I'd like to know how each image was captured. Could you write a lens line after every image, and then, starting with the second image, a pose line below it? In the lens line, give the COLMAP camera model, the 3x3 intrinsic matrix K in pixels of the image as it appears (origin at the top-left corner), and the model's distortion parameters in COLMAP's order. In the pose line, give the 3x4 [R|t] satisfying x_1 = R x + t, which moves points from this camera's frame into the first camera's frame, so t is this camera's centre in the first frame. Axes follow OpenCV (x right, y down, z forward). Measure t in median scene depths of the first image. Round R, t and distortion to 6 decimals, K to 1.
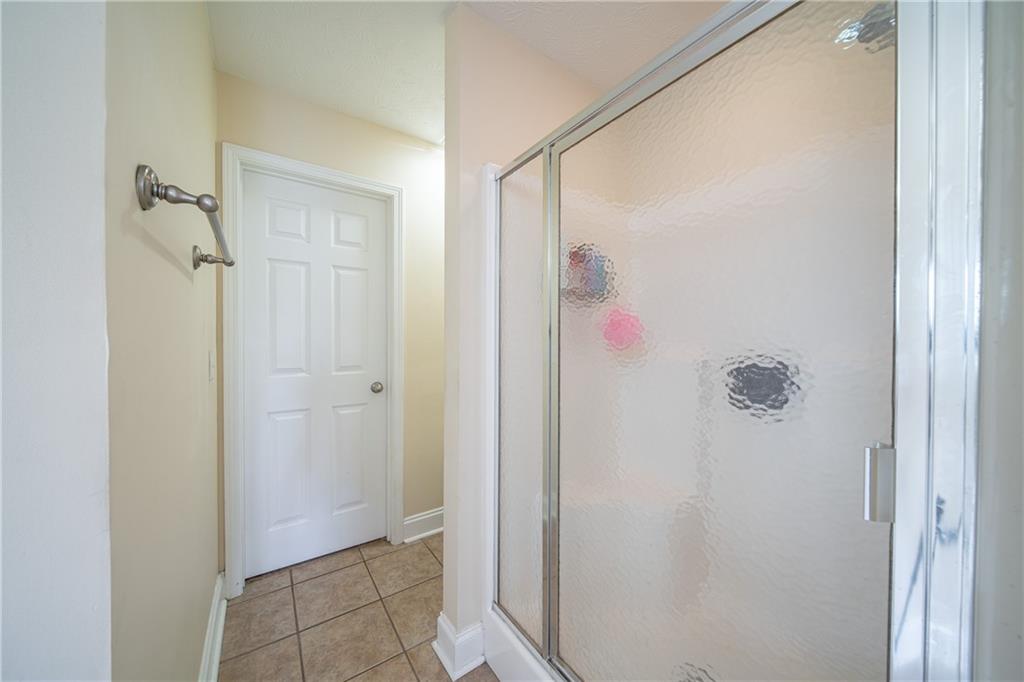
lens RADIAL K [[355.3, 0, 508.6], [0, 355.3, 343.1], [0, 0, 1]] dist [0.000393, -0.002048]
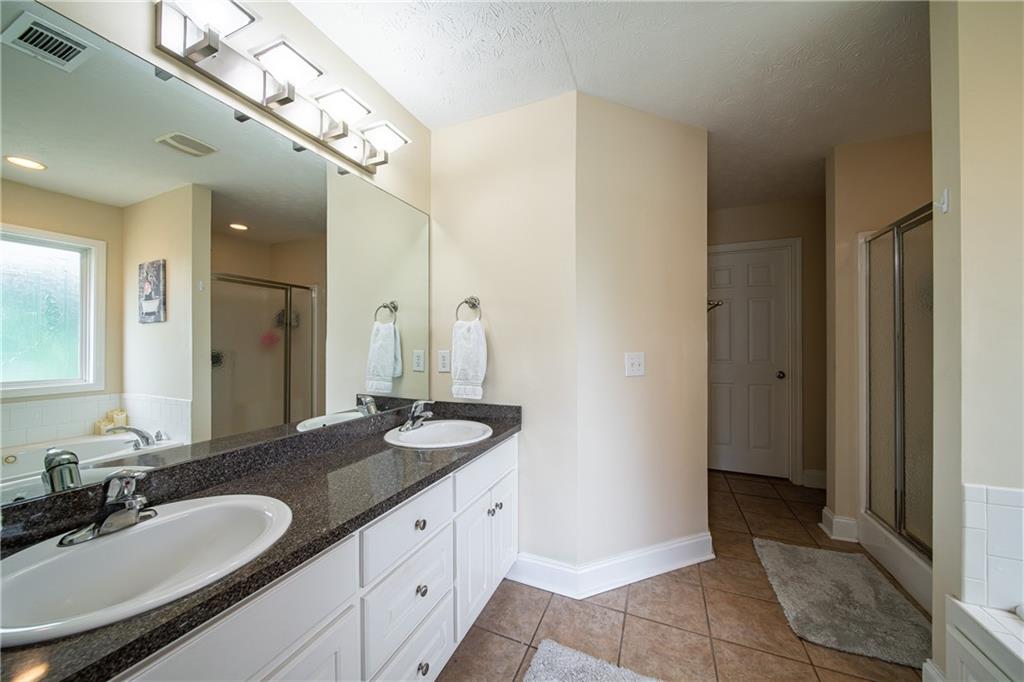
lens RADIAL K [[355.3, 0, 508.6], [0, 355.3, 343.1], [0, 0, 1]] dist [0.000393, -0.002048]
pose [[0.530983, 0.000853, -0.847382, 0.447326], [-0.001352, 0.999999, 0.000160, 0.001838], [0.847382, 0.001061, 0.530983, -1.178176]]
